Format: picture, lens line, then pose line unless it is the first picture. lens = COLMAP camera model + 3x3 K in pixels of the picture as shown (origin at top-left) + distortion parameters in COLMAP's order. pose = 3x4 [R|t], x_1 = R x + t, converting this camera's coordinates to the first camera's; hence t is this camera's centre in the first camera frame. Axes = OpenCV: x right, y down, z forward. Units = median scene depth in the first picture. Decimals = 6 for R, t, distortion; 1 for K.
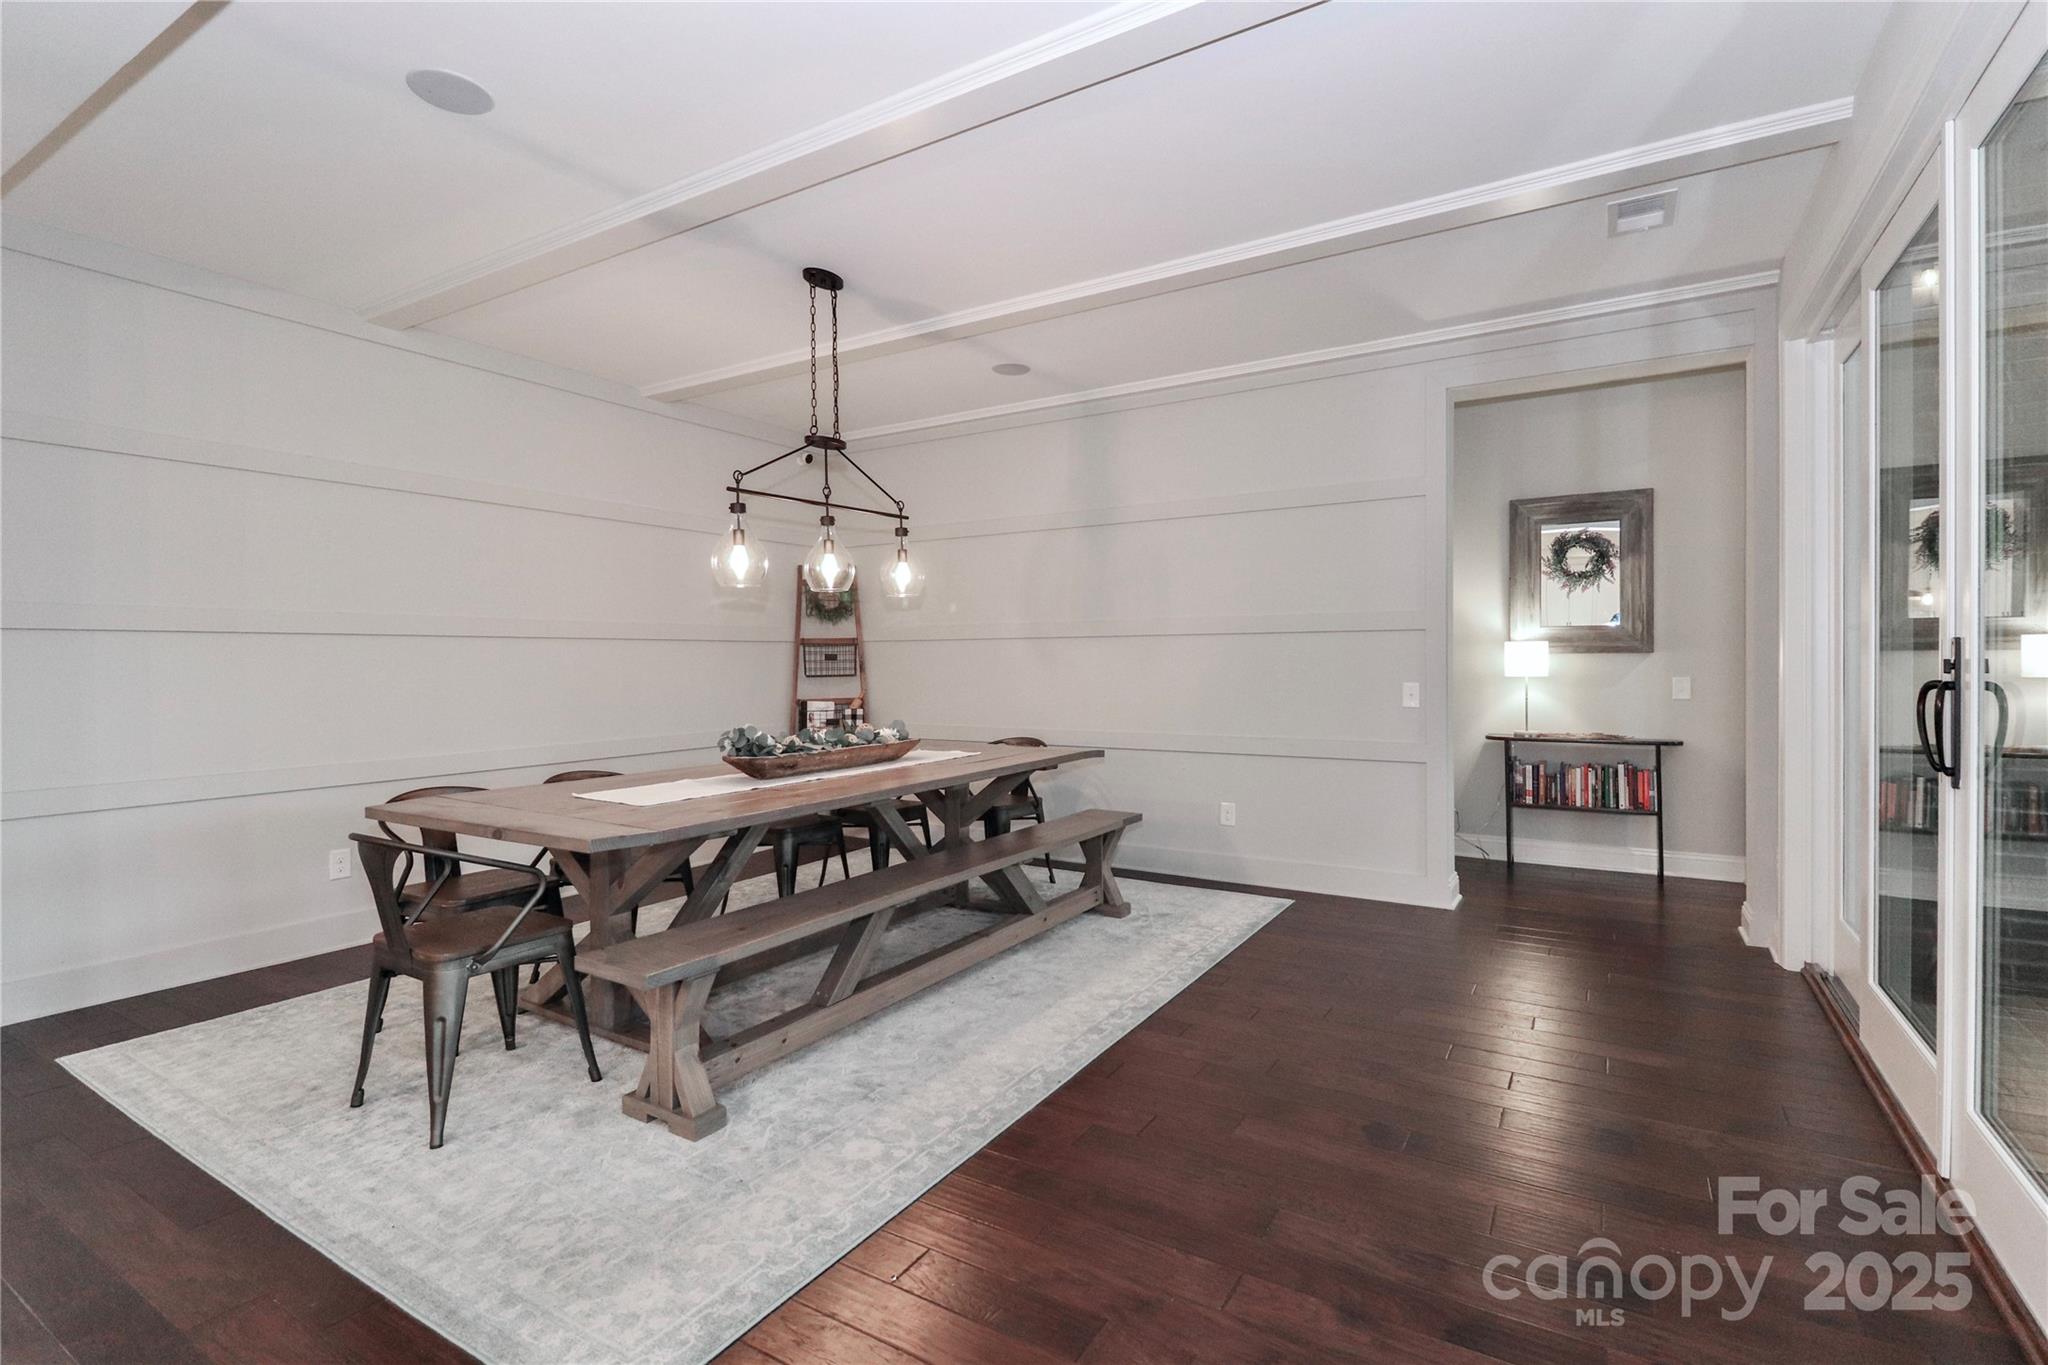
lens RADIAL K [[952.1, 0, 1050.1], [0, 952.1, 683.6], [0, 0, 1]] dist [0.017303, 0.000071]
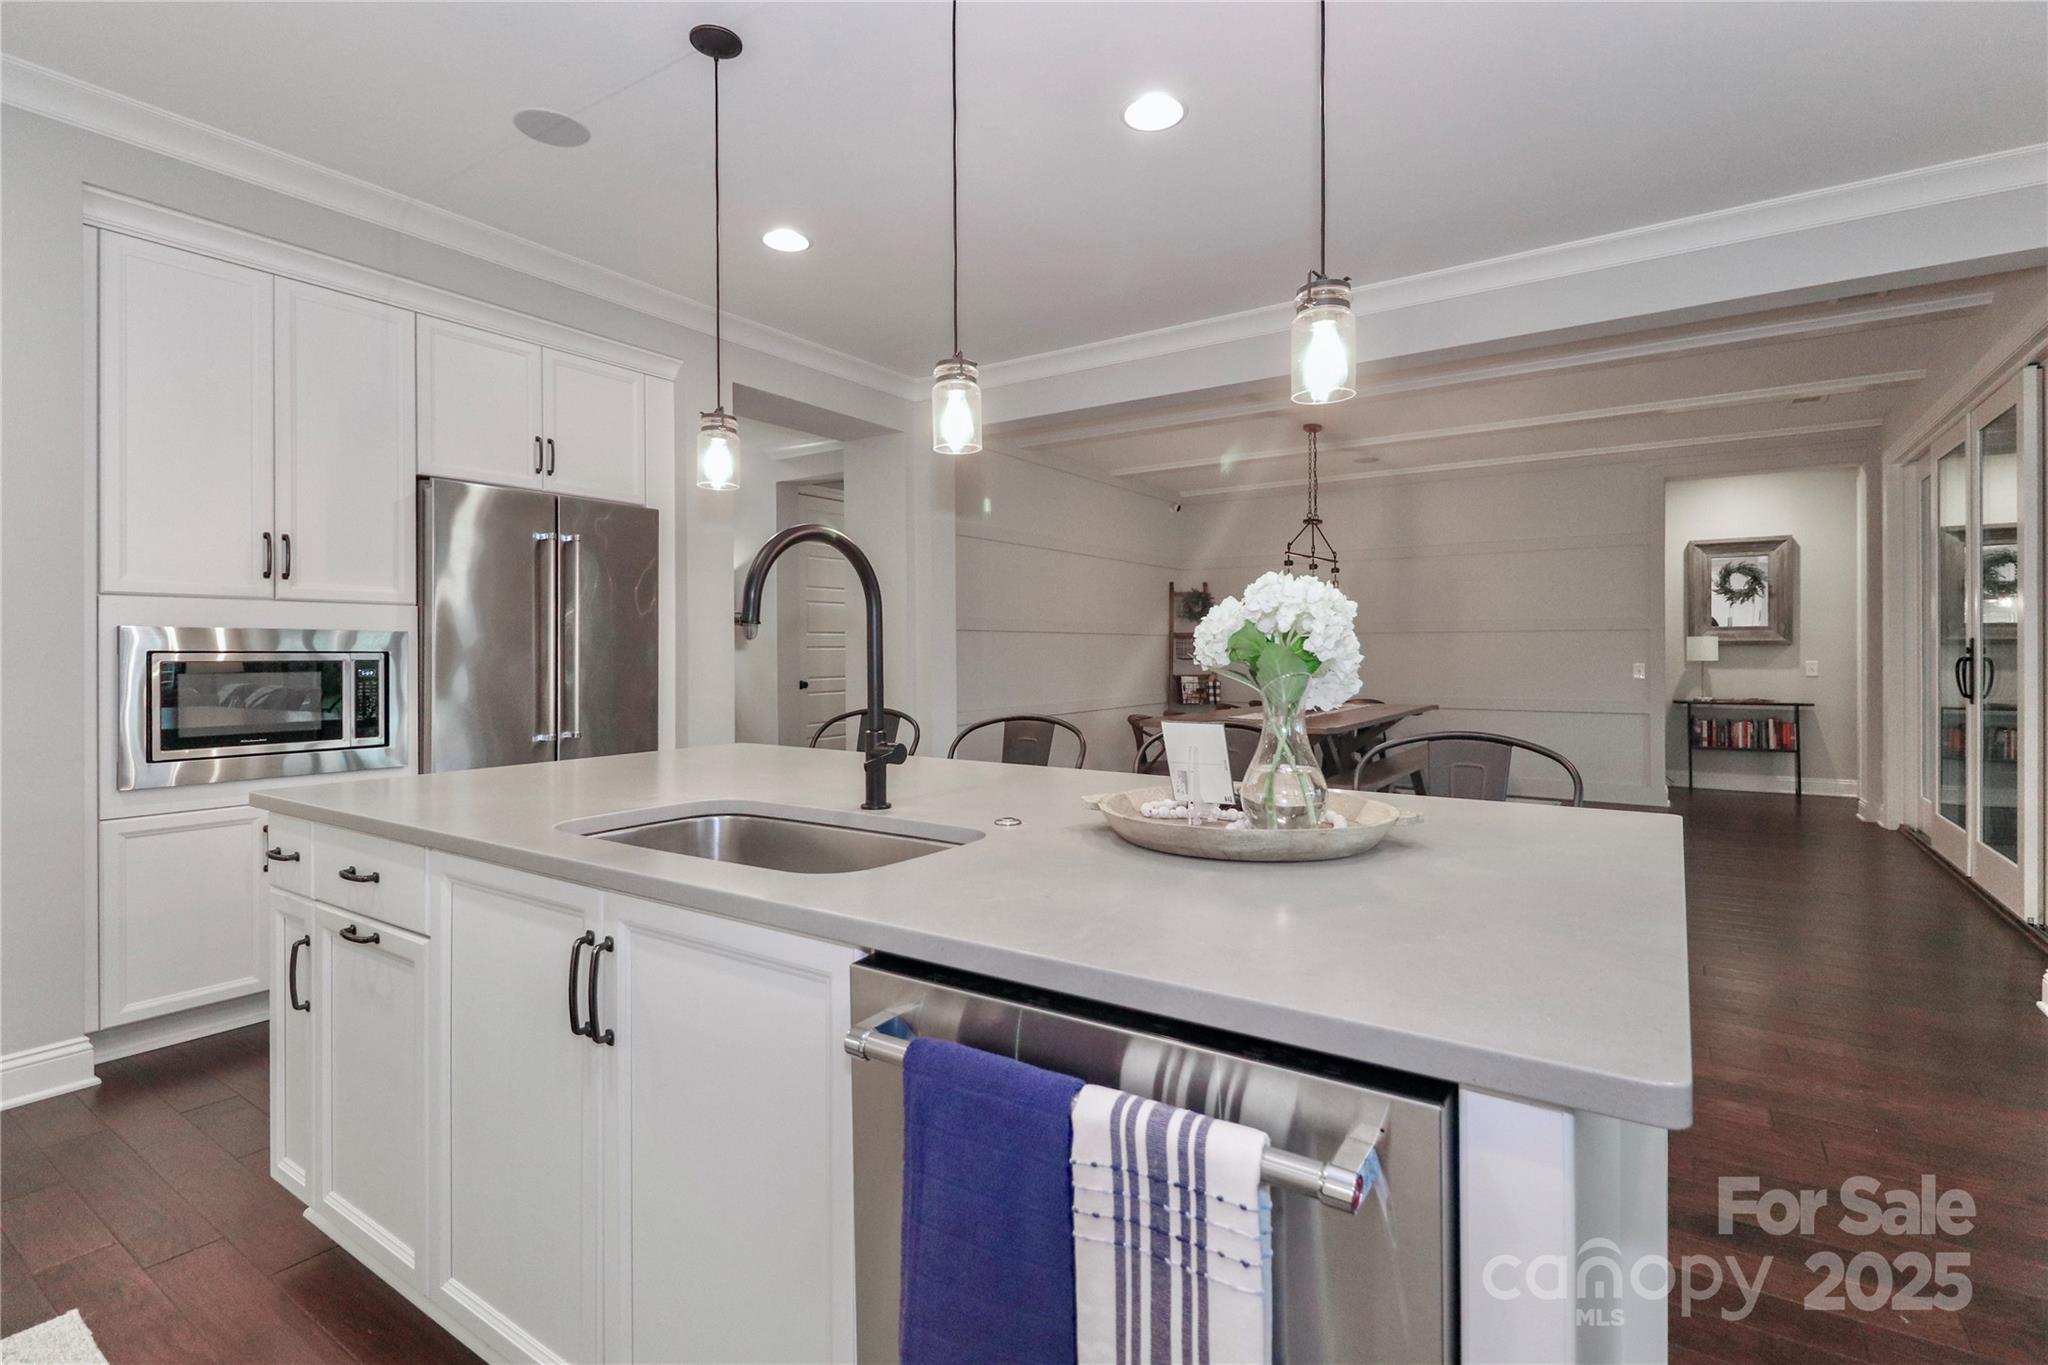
lens RADIAL K [[967.8, 0, 1048.3], [0, 967.8, 653.6], [0, 0, 1]] dist [0.000278, 0.000139]
pose [[0.998988, 0.003460, -0.044844, -0.459261], [-0.004424, 0.999761, -0.021419, 0.019303], [0.044759, 0.021596, 0.998764, -0.557652]]
